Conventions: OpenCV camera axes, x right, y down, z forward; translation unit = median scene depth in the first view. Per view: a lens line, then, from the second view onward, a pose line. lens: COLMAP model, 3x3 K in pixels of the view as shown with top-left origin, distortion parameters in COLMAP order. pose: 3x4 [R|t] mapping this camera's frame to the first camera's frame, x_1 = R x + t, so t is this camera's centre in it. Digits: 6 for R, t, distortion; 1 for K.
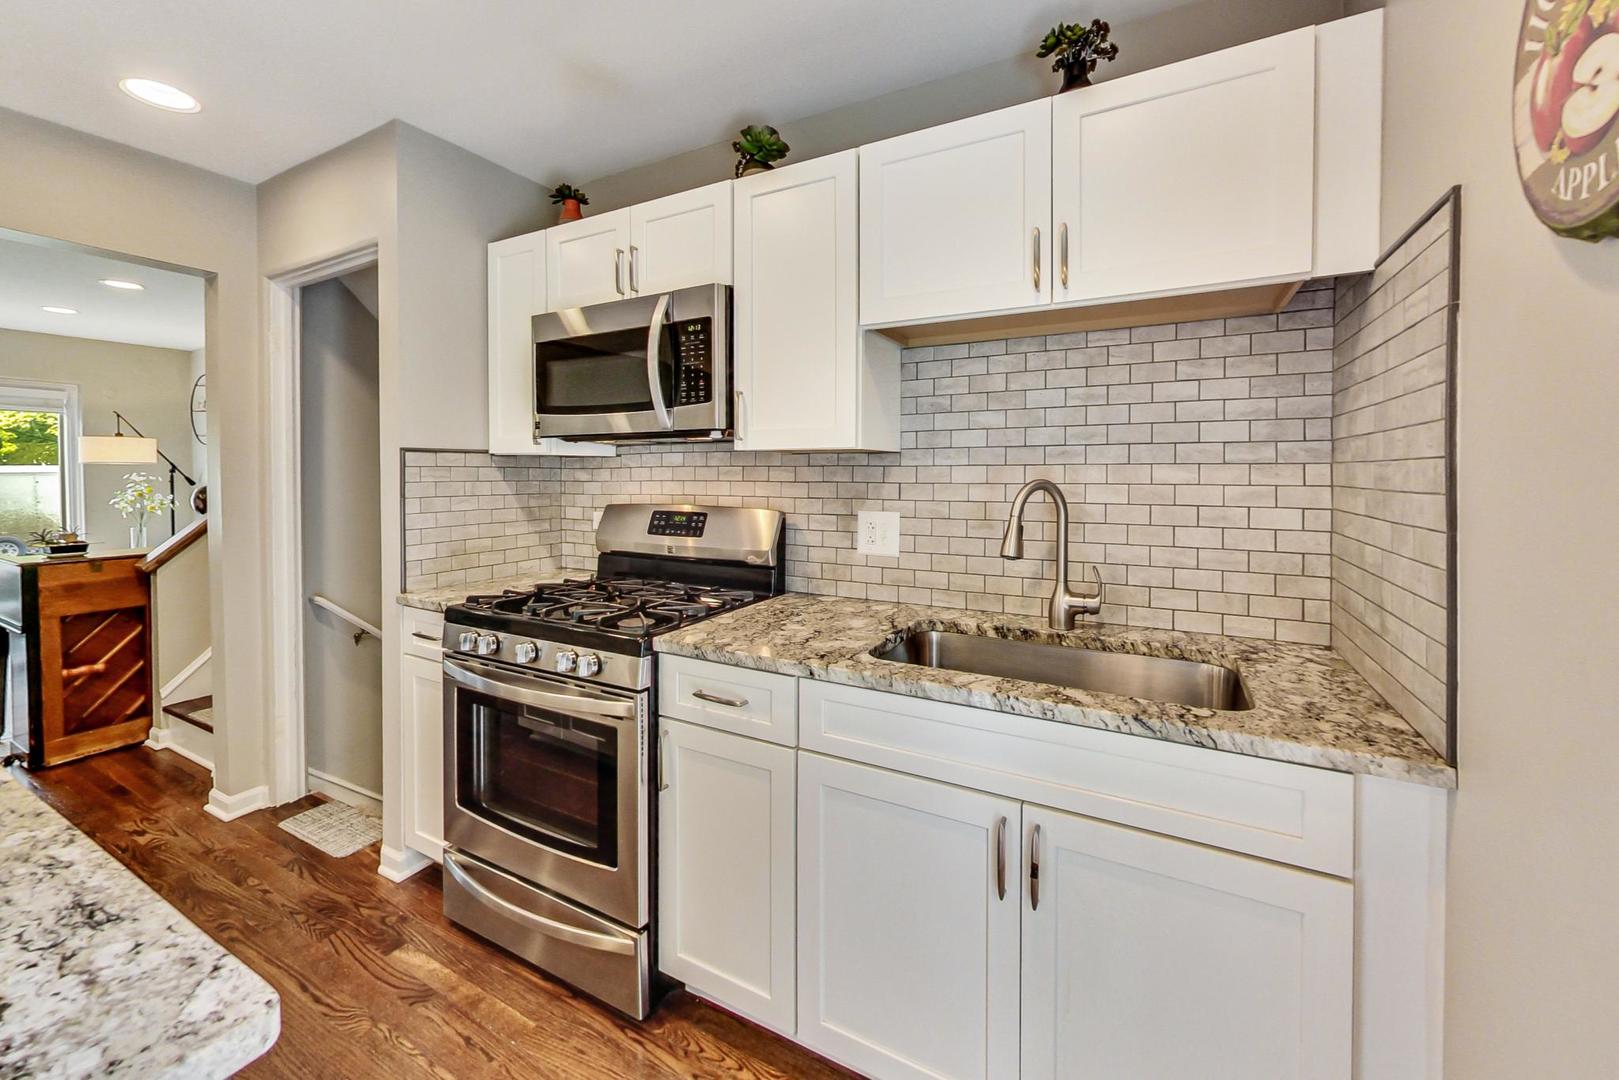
lens RADIAL K [[670.7, 0, 813.8], [0, 670.7, 497.6], [0, 0, 1]] dist [0.000128, -0.000124]
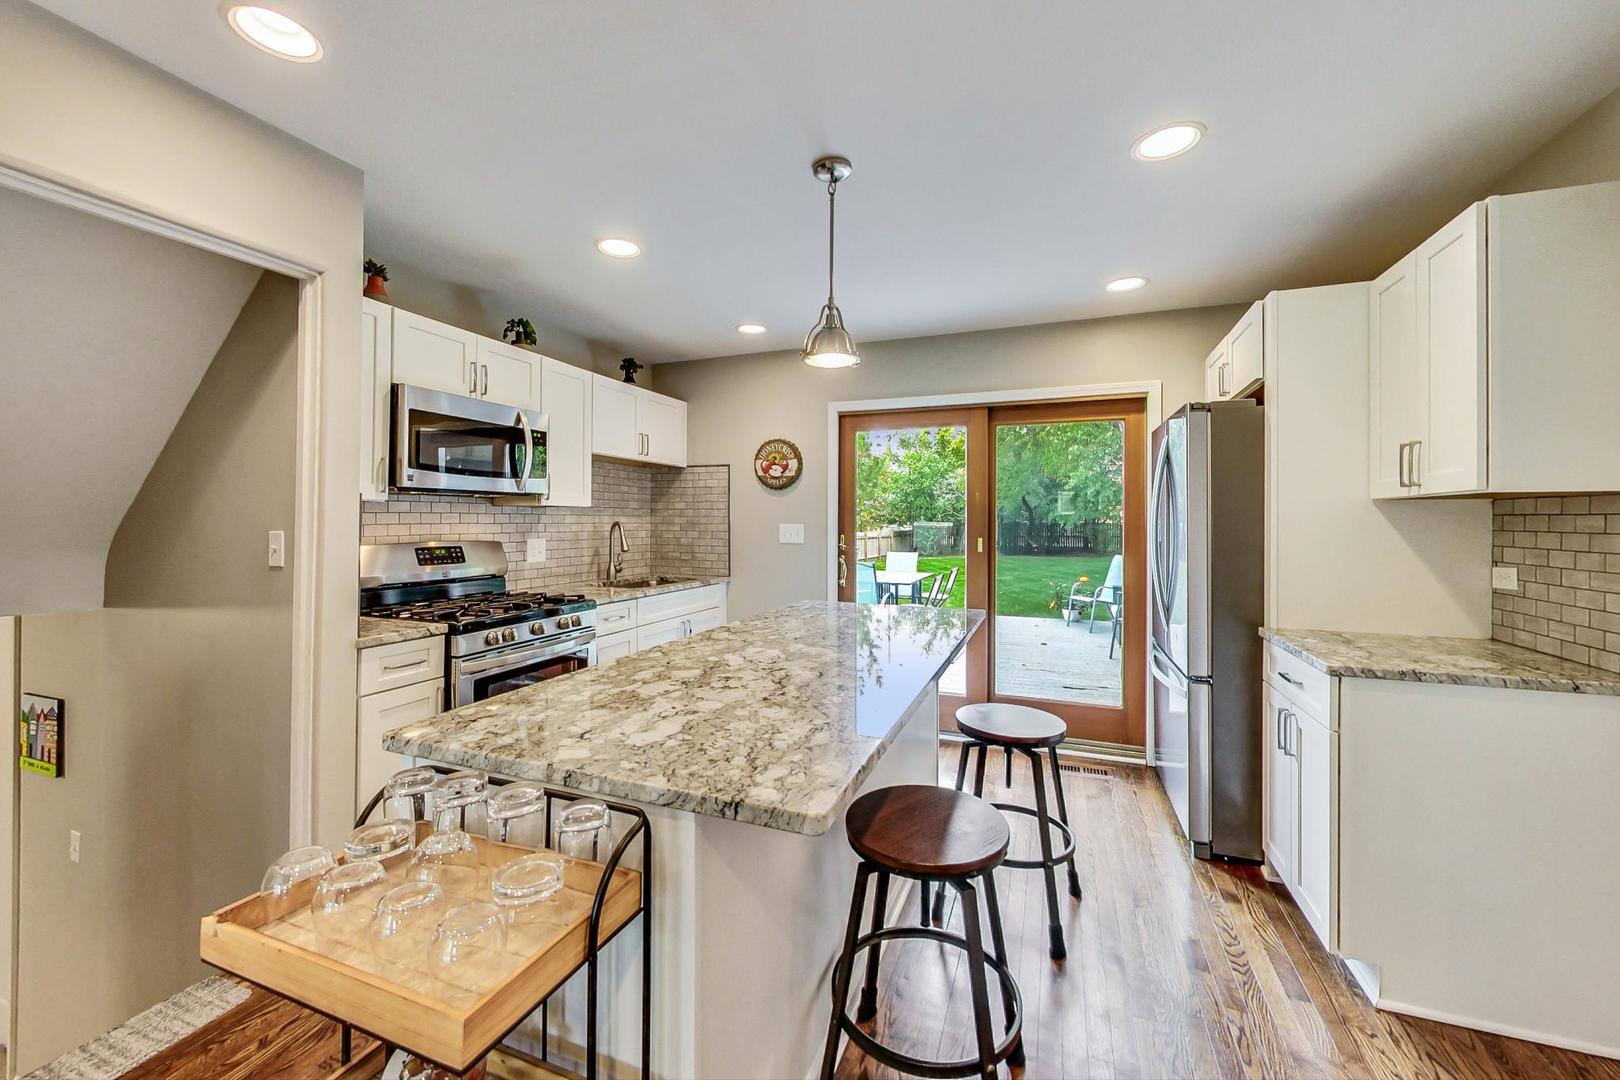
lens RADIAL K [[623.0, 0, 780.9], [0, 623.0, 510.1], [0, 0, 1]] dist [-0.014757, -0.000067]
pose [[-0.117503, 0.013971, 0.992974, -1.739548], [0.030786, 0.999472, -0.010419, -0.021306], [-0.992595, 0.029345, -0.117871, 0.534315]]
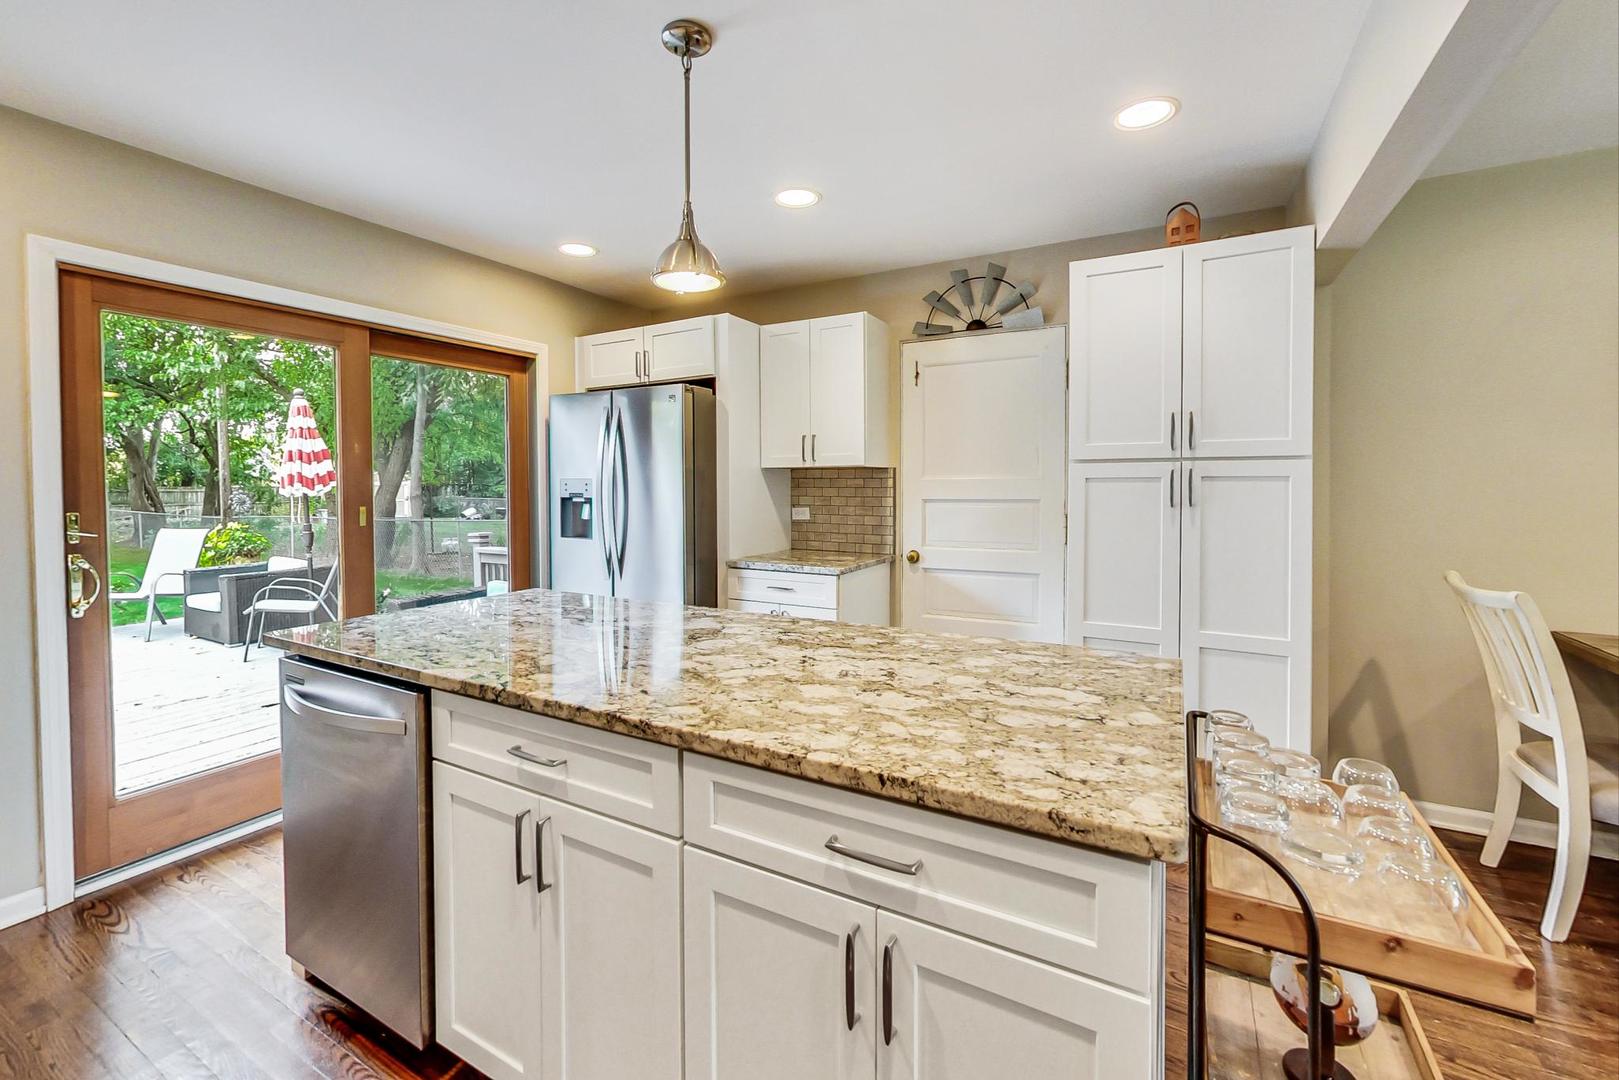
lens RADIAL K [[670.7, 0, 813.8], [0, 670.7, 497.6], [0, 0, 1]] dist [0.000128, -0.000124]
pose [[-0.999972, -0.000947, -0.007460, -0.941583], [-0.001393, 0.998200, 0.059954, -0.047477], [0.007390, 0.059962, -0.998173, 1.183134]]
